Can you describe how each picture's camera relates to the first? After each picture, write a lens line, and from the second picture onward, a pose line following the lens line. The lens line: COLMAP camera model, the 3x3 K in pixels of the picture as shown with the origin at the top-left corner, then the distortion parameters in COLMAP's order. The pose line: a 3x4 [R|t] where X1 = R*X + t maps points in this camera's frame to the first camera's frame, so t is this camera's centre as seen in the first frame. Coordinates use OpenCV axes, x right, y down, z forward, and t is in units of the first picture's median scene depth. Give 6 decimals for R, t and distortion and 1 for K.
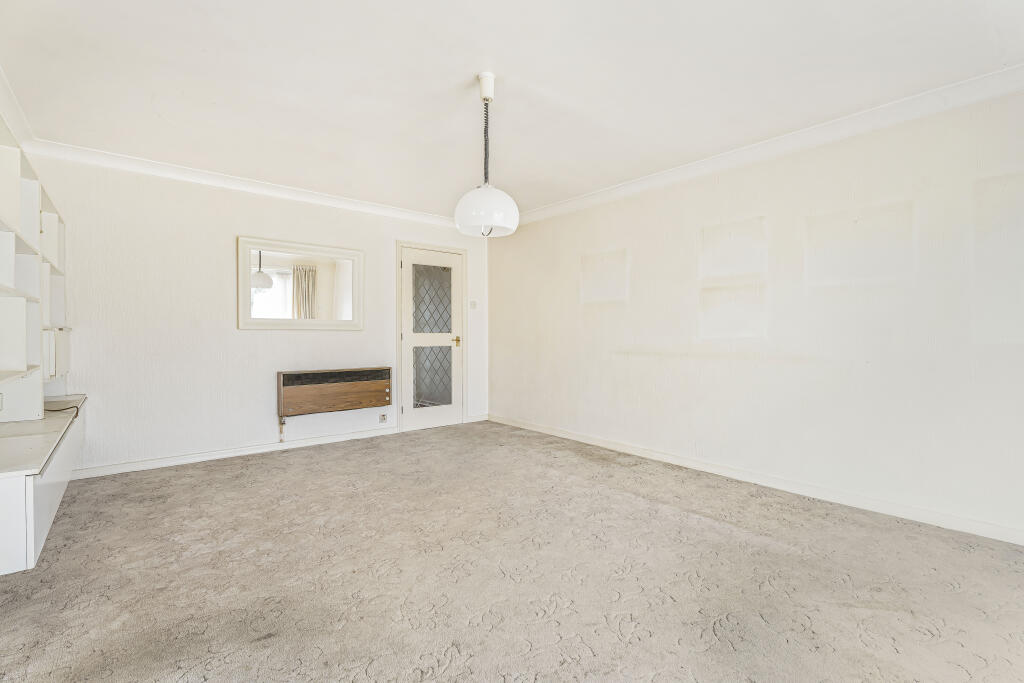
lens RADIAL K [[466.3, 0, 514.5], [0, 466.3, 336.4], [0, 0, 1]] dist [0.002036, 0.001147]
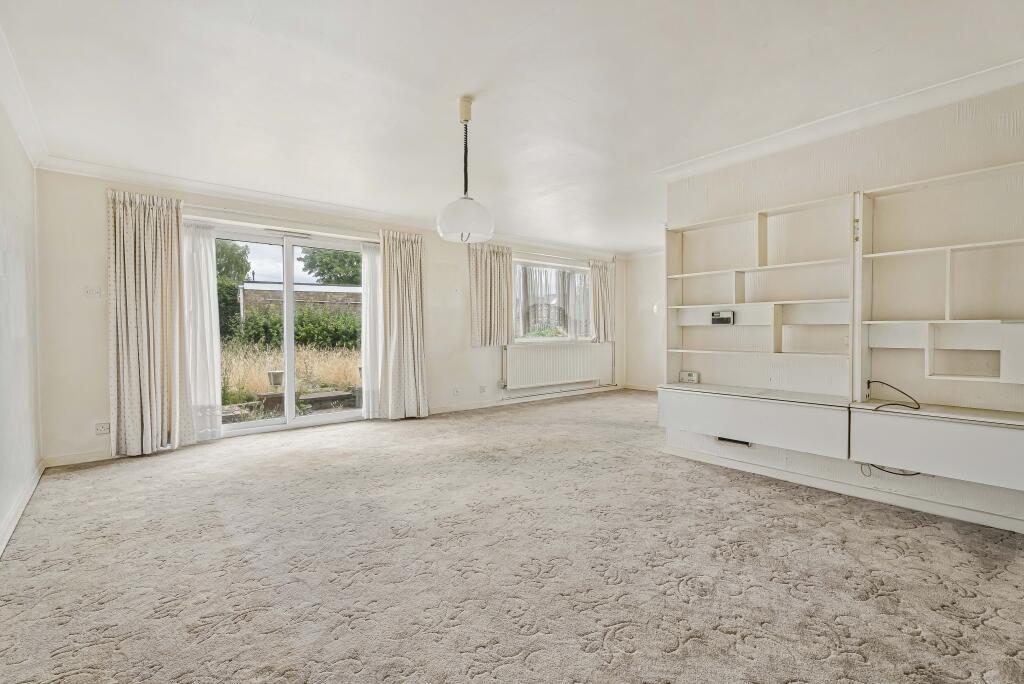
lens RADIAL K [[466.3, 0, 509.8], [0, 466.3, 339.7], [0, 0, 1]] dist [0.002036, 0.001147]
pose [[-0.999974, -0.006880, 0.002110, -0.096427], [-0.006831, 0.999725, 0.022418, -0.001766], [-0.002264, 0.022403, -0.999746, 1.259083]]
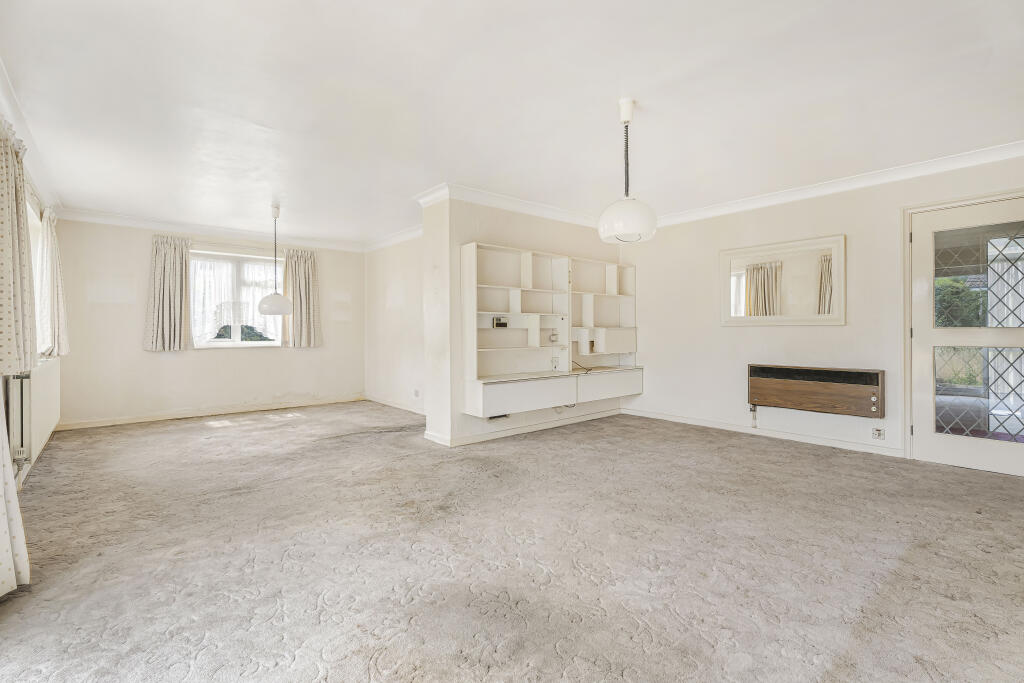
lens RADIAL K [[466.3, 0, 512.9], [0, 466.3, 335.2], [0, 0, 1]] dist [0.002036, 0.001147]
pose [[0.004097, 0.004789, -0.999980, 0.624101], [0.001957, 0.999987, 0.004797, -0.000817], [0.999990, -0.001977, 0.004087, 0.425210]]
